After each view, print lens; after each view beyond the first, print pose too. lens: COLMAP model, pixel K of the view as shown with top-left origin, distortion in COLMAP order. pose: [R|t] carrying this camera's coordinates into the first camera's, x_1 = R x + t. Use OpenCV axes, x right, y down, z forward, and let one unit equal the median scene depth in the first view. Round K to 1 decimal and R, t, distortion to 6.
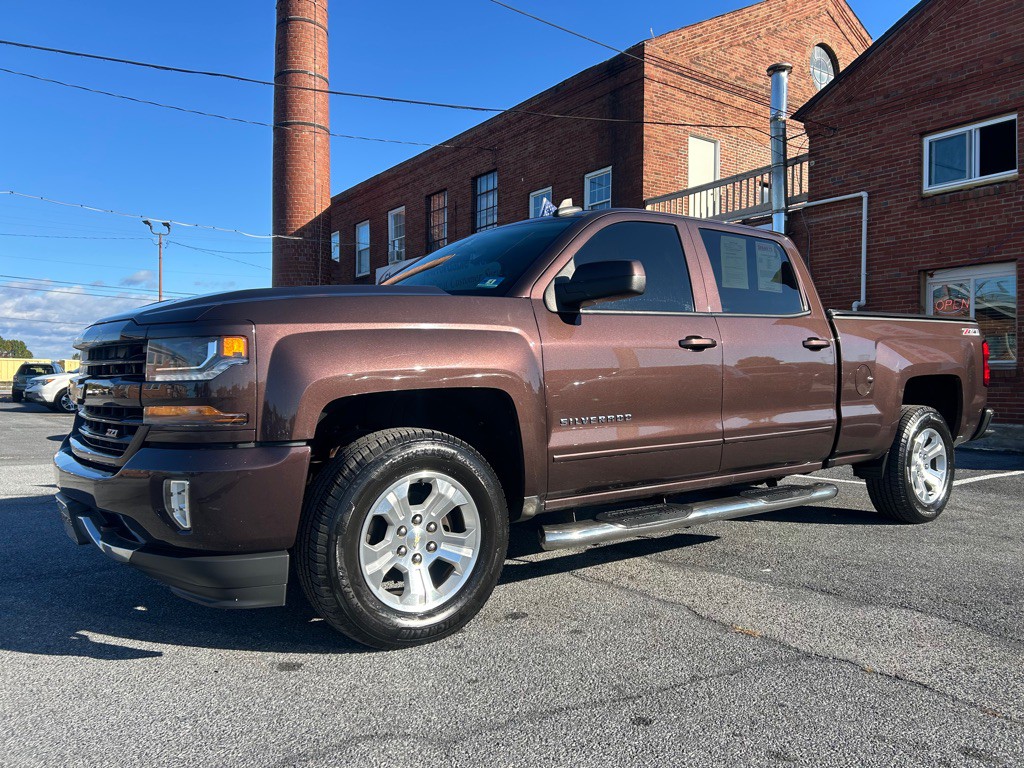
lens RADIAL K [[771.0, 0, 510.2], [0, 771.0, 386.8], [0, 0, 1]] dist [0.048604, -0.052594]
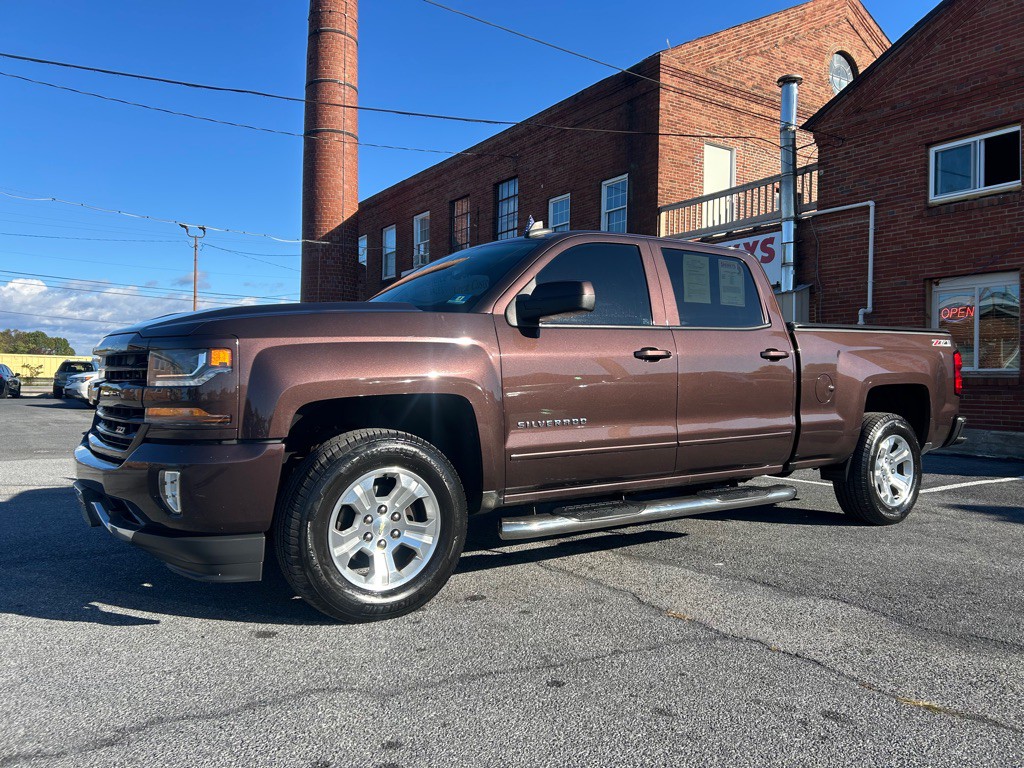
lens RADIAL K [[771.0, 0, 509.4], [0, 771.0, 379.7], [0, 0, 1]] dist [0.048604, -0.052594]
pose [[0.999121, 0.009762, -0.040775, 0.080163], [-0.010181, 0.999897, -0.010084, -0.006875], [0.040672, 0.010490, 0.999117, -0.094677]]
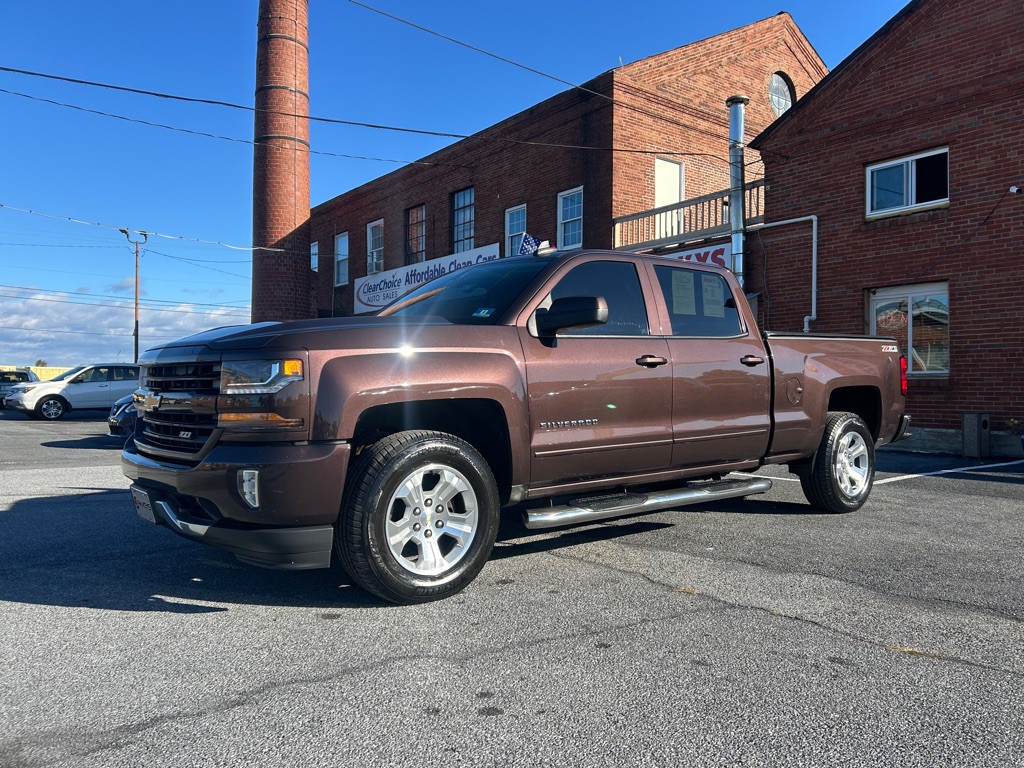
lens RADIAL K [[771.0, 0, 512.5], [0, 771.0, 382.4], [0, 0, 1]] dist [0.048604, -0.052594]
pose [[0.999276, 0.000329, 0.038043, -0.022403], [0.000225, 0.999894, -0.014545, -0.004878], [-0.038044, 0.014543, 0.999170, -0.197284]]
